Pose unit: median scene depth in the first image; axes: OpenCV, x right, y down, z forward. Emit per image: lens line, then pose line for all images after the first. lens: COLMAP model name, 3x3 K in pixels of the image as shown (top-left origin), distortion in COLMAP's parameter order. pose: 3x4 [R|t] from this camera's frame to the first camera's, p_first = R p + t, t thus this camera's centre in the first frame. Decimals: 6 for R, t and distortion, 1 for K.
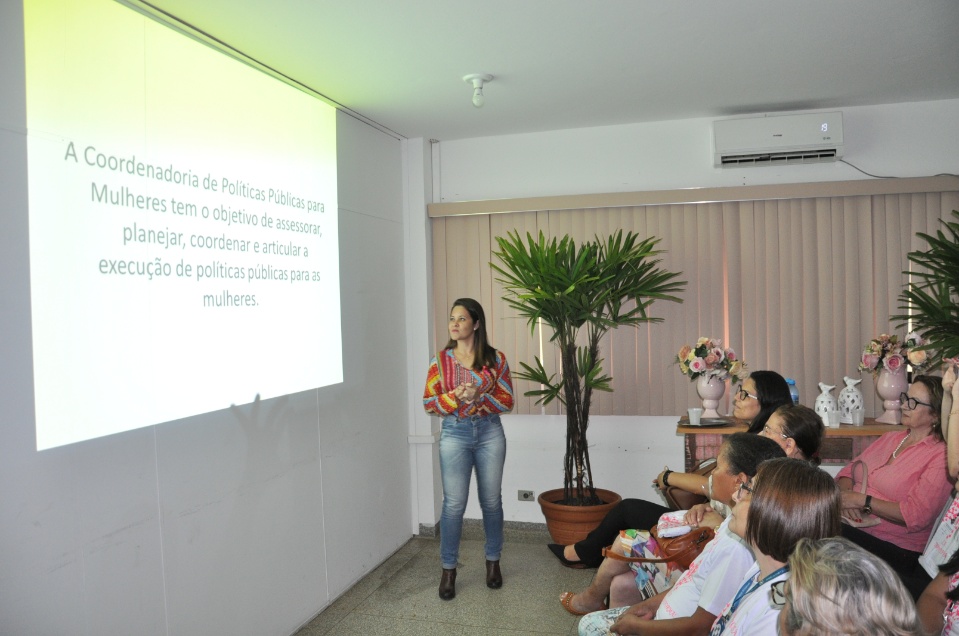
lens RADIAL K [[748.2, 0, 479.5], [0, 748.2, 318.0], [0, 0, 1]] dist [-0.168130, 0.124018]
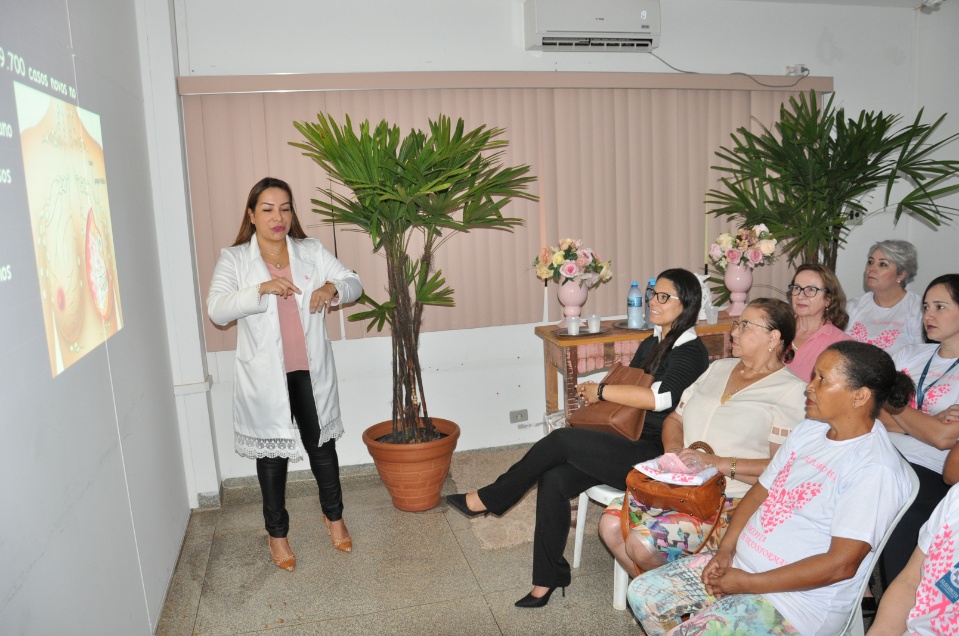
lens RADIAL K [[756.2, 0, 479.5], [0, 756.2, 318.0], [0, 0, 1]] dist [-0.146462, 0.114445]
pose [[0.858214, -0.097197, 0.504005, -0.238630], [0.031021, 0.989934, 0.138087, -0.007306], [-0.512354, -0.102874, 0.852591, 0.232377]]
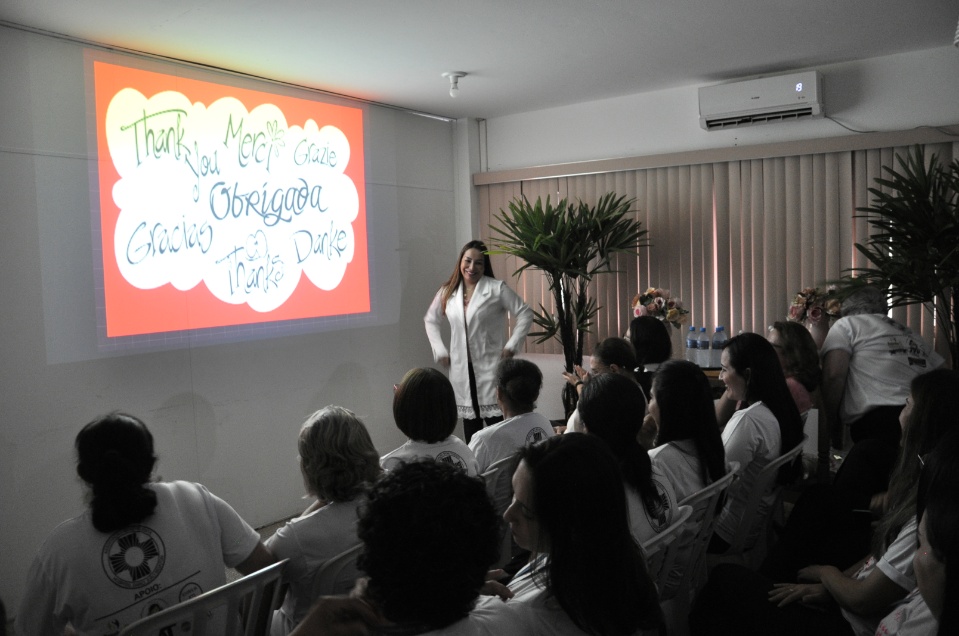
lens RADIAL K [[744.1, 0, 479.5], [0, 744.1, 318.0], [0, 0, 1]] dist [-0.169660, 0.120308]
pose [[0.944292, 0.021530, -0.328404, 0.386264], [-0.000120, 0.997880, 0.065077, -0.000966], [0.329109, -0.061413, 0.942293, -0.136140]]
